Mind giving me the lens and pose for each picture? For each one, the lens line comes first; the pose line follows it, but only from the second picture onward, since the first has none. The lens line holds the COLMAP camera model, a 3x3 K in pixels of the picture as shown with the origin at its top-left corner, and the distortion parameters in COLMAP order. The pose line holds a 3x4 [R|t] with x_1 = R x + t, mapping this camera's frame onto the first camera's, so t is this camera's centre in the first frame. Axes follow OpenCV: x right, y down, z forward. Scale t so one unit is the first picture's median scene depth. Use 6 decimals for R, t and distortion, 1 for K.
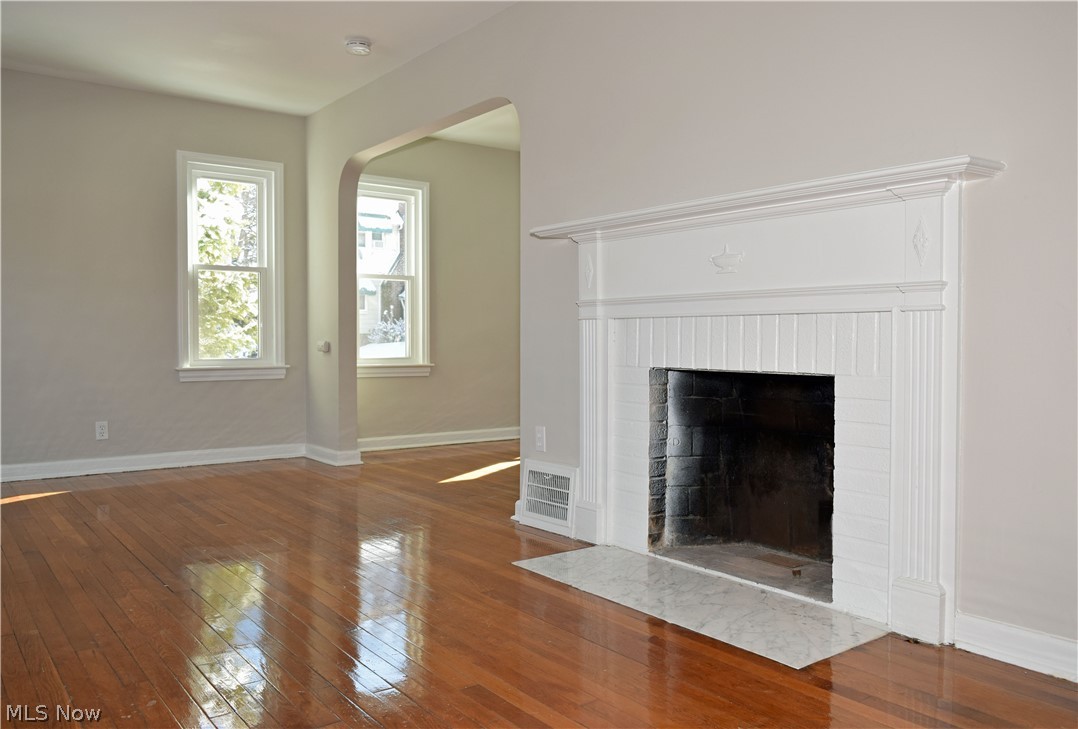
lens RADIAL K [[848.9, 0, 539.0], [0, 848.9, 364.5], [0, 0, 1]] dist [-0.006345, -0.002064]
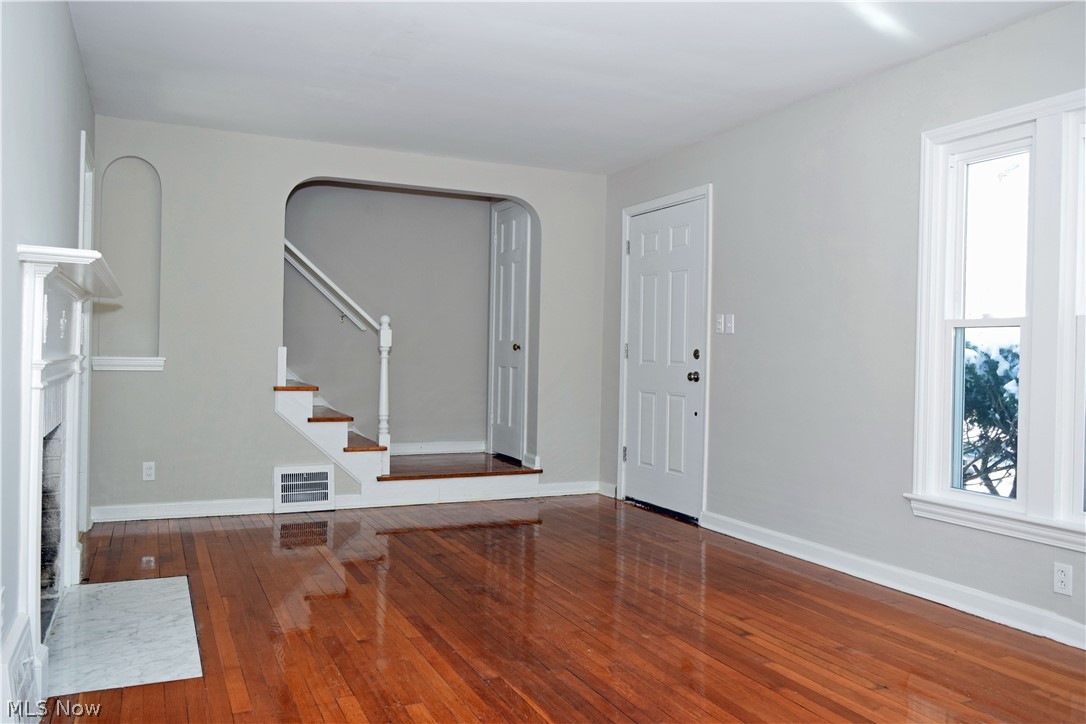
lens RADIAL K [[834.8, 0, 543.0], [0, 834.8, 362.0], [0, 0, 1]] dist [-0.018912, 0.007977]
pose [[-0.979792, -0.019507, 0.199068, -0.596464], [-0.012151, 0.999200, 0.038106, -0.131311], [-0.199652, 0.034917, -0.979245, 1.966496]]
